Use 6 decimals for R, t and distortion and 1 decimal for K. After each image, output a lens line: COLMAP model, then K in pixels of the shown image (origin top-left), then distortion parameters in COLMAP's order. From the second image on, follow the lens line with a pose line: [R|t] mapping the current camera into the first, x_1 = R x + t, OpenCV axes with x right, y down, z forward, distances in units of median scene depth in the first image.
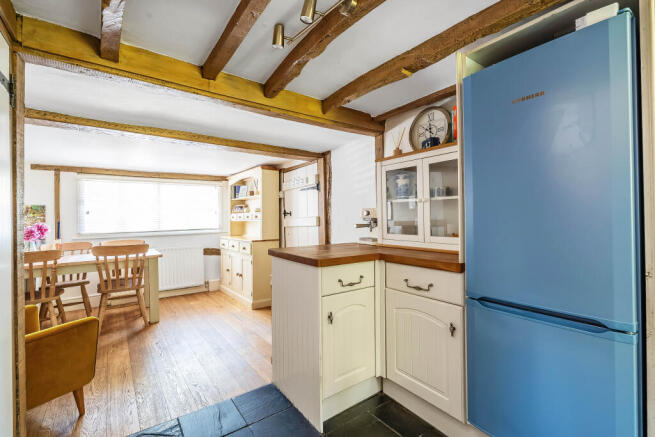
lens RADIAL K [[290.9, 0, 327.6], [0, 290.9, 213.7], [0, 0, 1]] dist [0.001005, 0.000190]
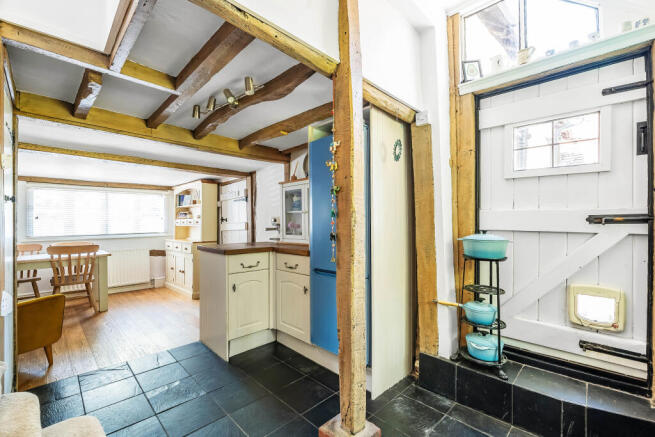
lens RADIAL K [[284.7, 0, 327.5], [0, 284.7, 218.5], [0, 0, 1]] dist [-0.003267, -0.000176]
pose [[0.989030, 0.006934, 0.147554, 0.135879], [-0.006436, 0.999972, -0.003853, -0.004736], [-0.147577, 0.002861, 0.989046, -0.284446]]
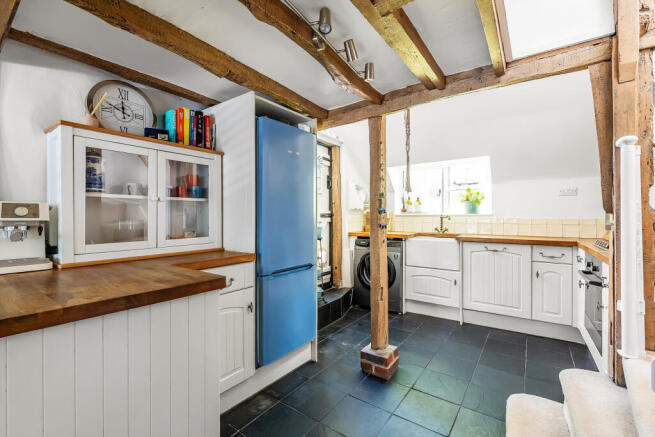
lens RADIAL K [[290.9, 0, 327.6], [0, 290.9, 213.7], [0, 0, 1]] dist [0.001005, 0.000190]
pose [[-0.315952, 0.018739, 0.948590, -0.383042], [-0.004297, 0.999766, -0.021181, 0.008298], [-0.948765, -0.010768, -0.315798, 0.473496]]
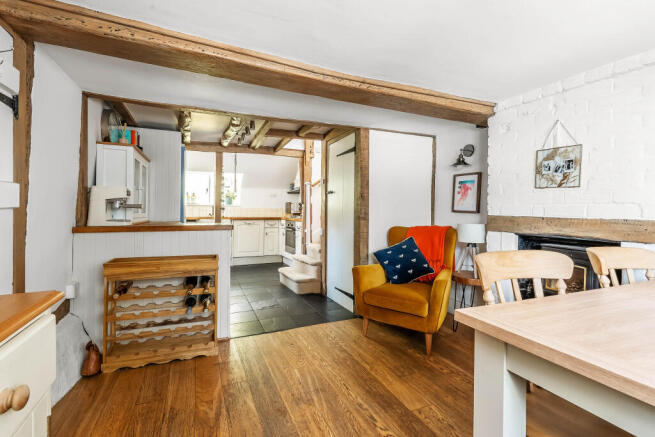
lens RADIAL K [[290.9, 0, 327.6], [0, 290.9, 213.7], [0, 0, 1]] dist [0.001005, 0.000190]
pose [[-0.977443, 0.004939, 0.211140, -0.524140], [0.003668, 0.999973, -0.006407, 0.053782], [-0.211166, -0.005488, -0.977435, 1.312278]]
